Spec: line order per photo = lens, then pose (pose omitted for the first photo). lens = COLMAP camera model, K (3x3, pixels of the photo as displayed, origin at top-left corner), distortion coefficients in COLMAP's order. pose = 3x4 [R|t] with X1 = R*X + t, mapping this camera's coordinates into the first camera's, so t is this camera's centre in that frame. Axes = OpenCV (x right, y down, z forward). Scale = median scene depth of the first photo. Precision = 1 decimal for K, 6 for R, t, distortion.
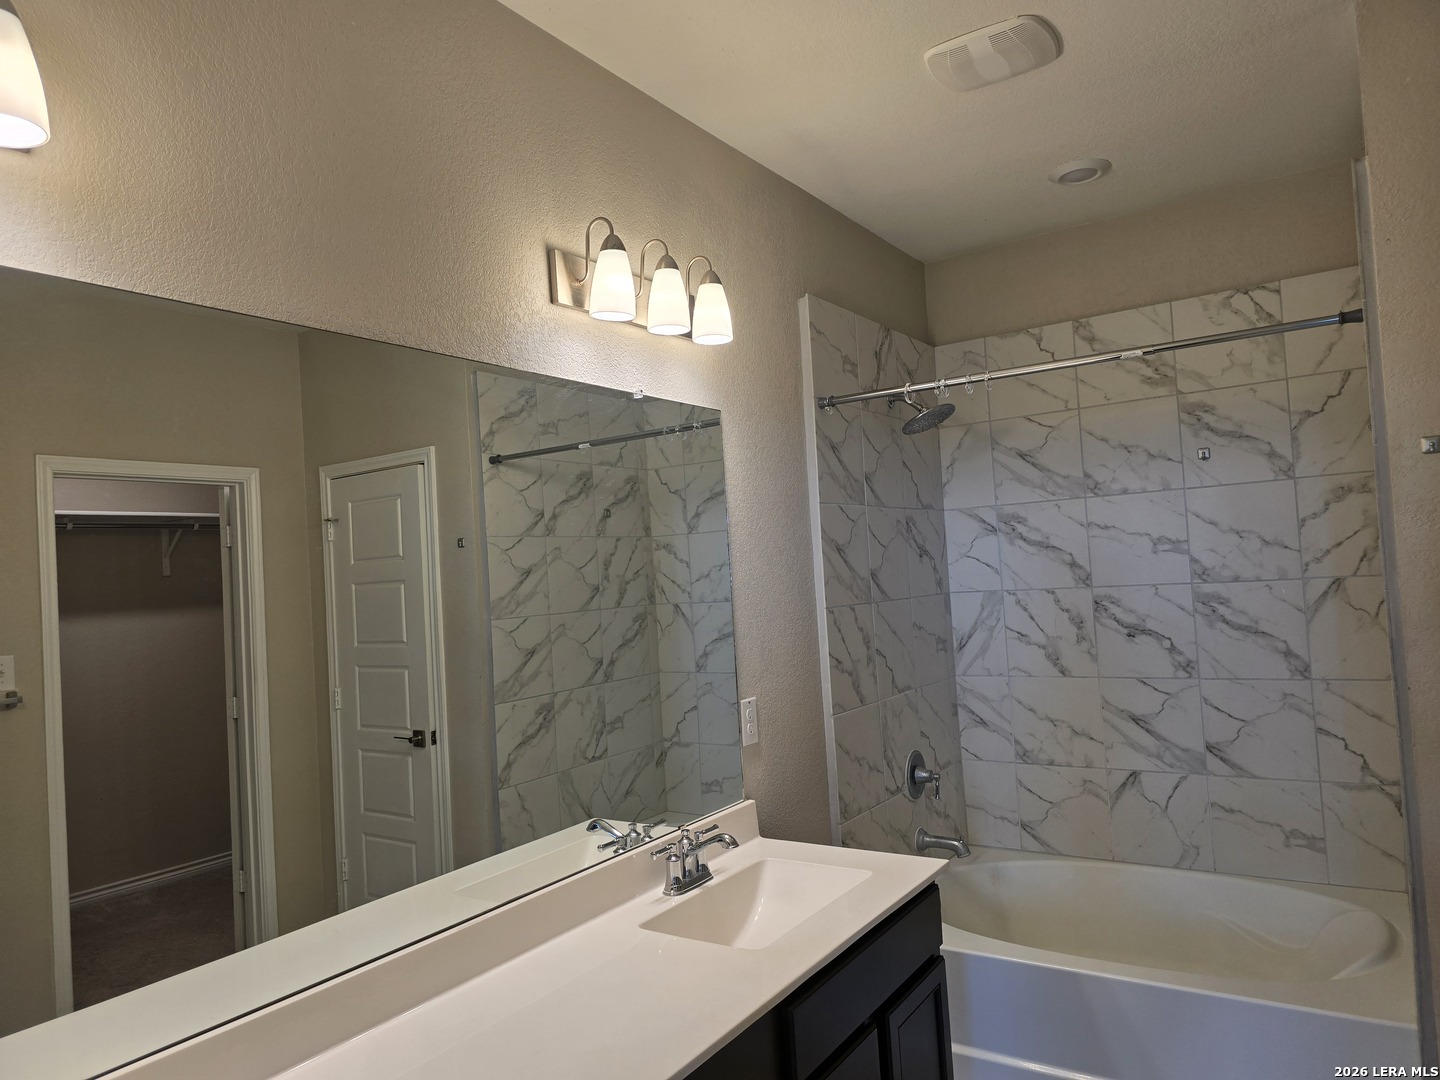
lens RADIAL K [[978.2, 0, 712.0], [0, 978.2, 552.4], [0, 0, 1]] dist [0.080994, -0.102767]
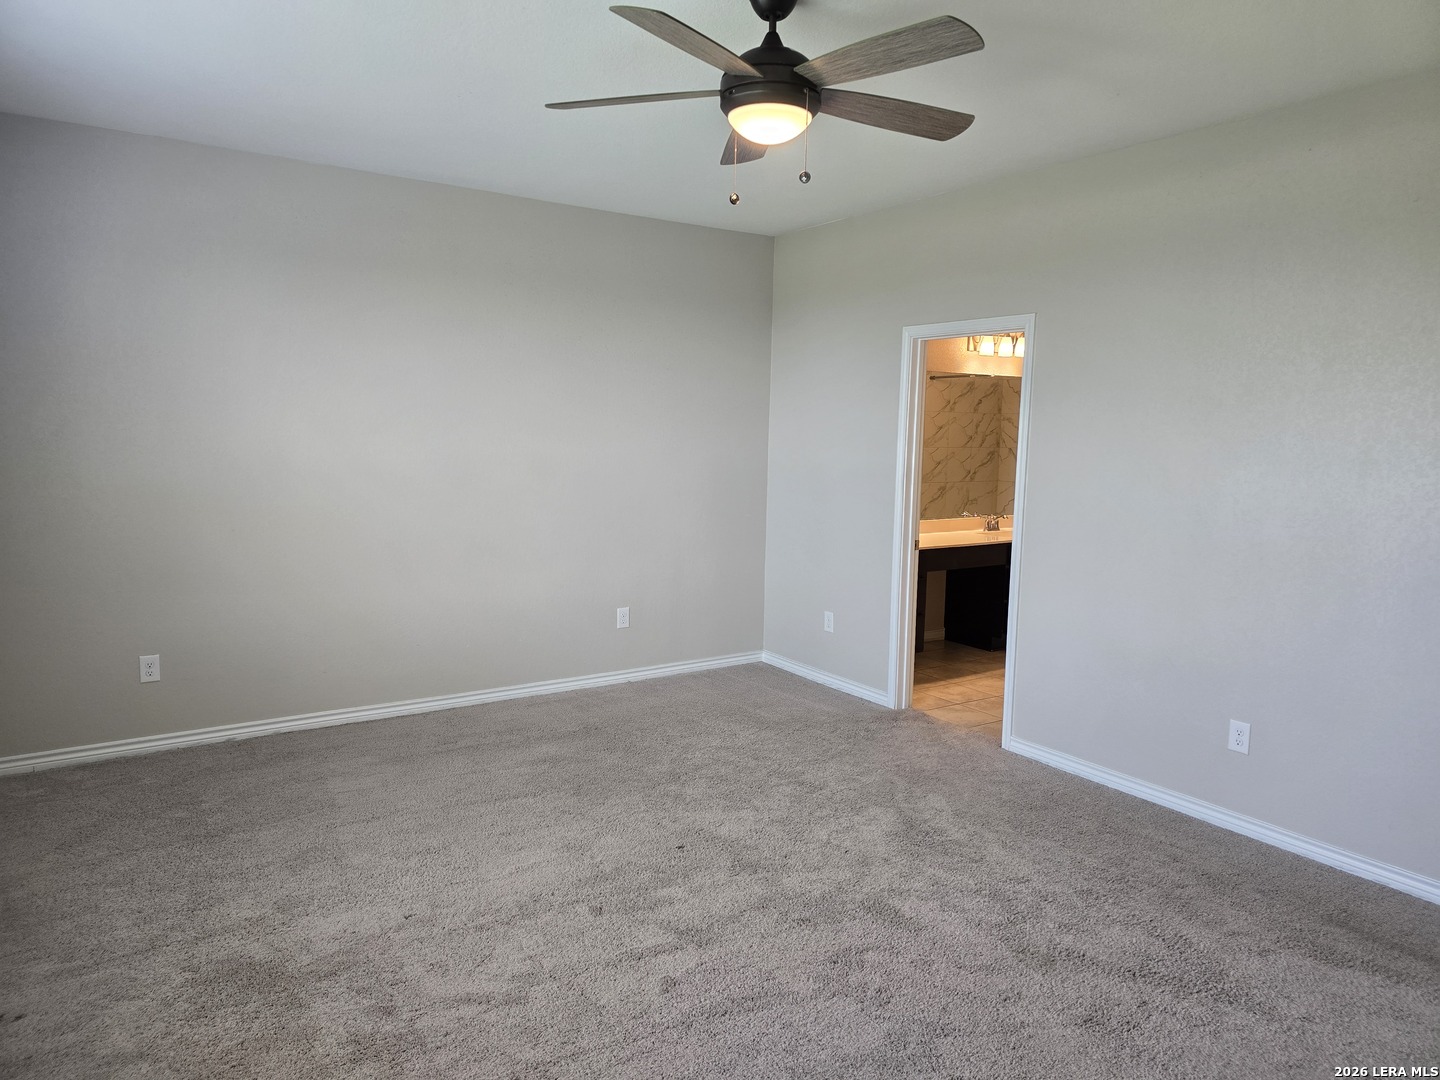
lens RADIAL K [[978.2, 0, 712.0], [0, 978.2, 552.4], [0, 0, 1]] dist [0.080994, -0.102767]
pose [[0.929651, 0.111938, -0.351026, 0.139183], [-0.059675, 0.985897, 0.156351, -0.017662], [0.363577, -0.124405, 0.923220, -1.222508]]
